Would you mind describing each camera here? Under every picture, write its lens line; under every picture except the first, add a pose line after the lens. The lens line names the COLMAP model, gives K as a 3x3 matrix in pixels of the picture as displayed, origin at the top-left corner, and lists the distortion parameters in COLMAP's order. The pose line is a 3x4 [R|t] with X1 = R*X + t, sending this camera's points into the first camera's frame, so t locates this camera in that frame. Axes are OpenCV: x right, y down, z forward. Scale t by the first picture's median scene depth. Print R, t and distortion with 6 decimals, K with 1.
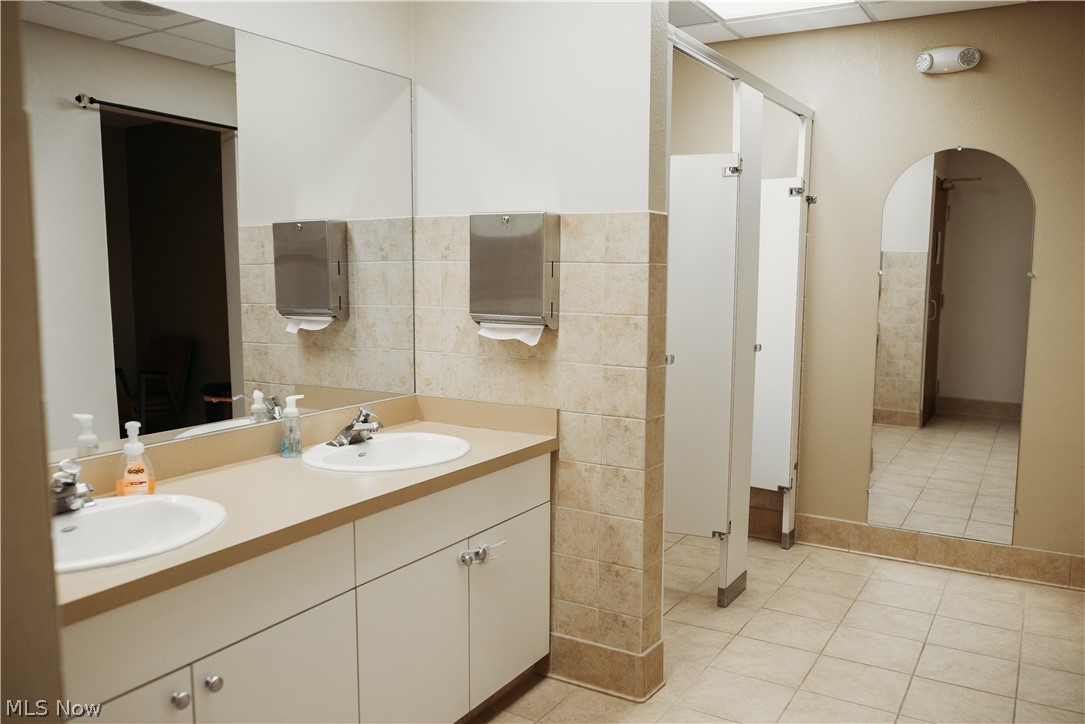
lens RADIAL K [[871.6, 0, 542.5], [0, 871.6, 362.0], [0, 0, 1]] dist [-0.030065, 0.004601]
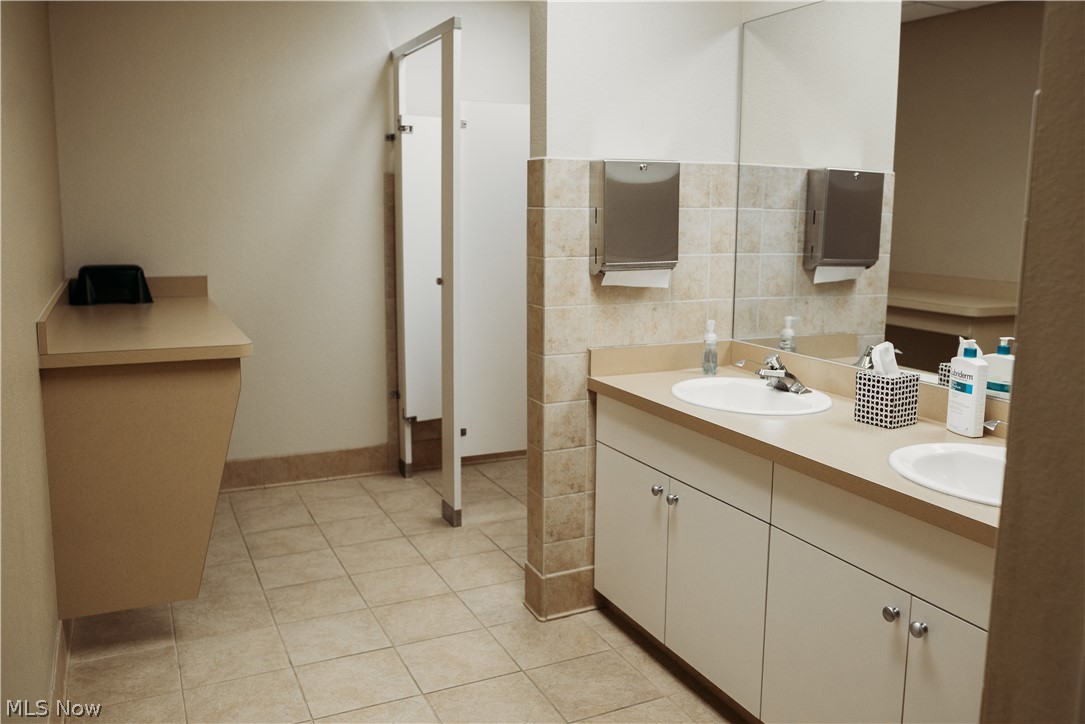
lens RADIAL K [[858.1, 0, 542.5], [0, 858.1, 362.0], [0, 0, 1]] dist [-0.032348, 0.007549]
pose [[0.544372, -0.143973, 0.826396, -0.946434], [0.083344, 0.989569, 0.117500, -0.063811], [-0.834693, 0.004911, 0.550693, 0.539588]]
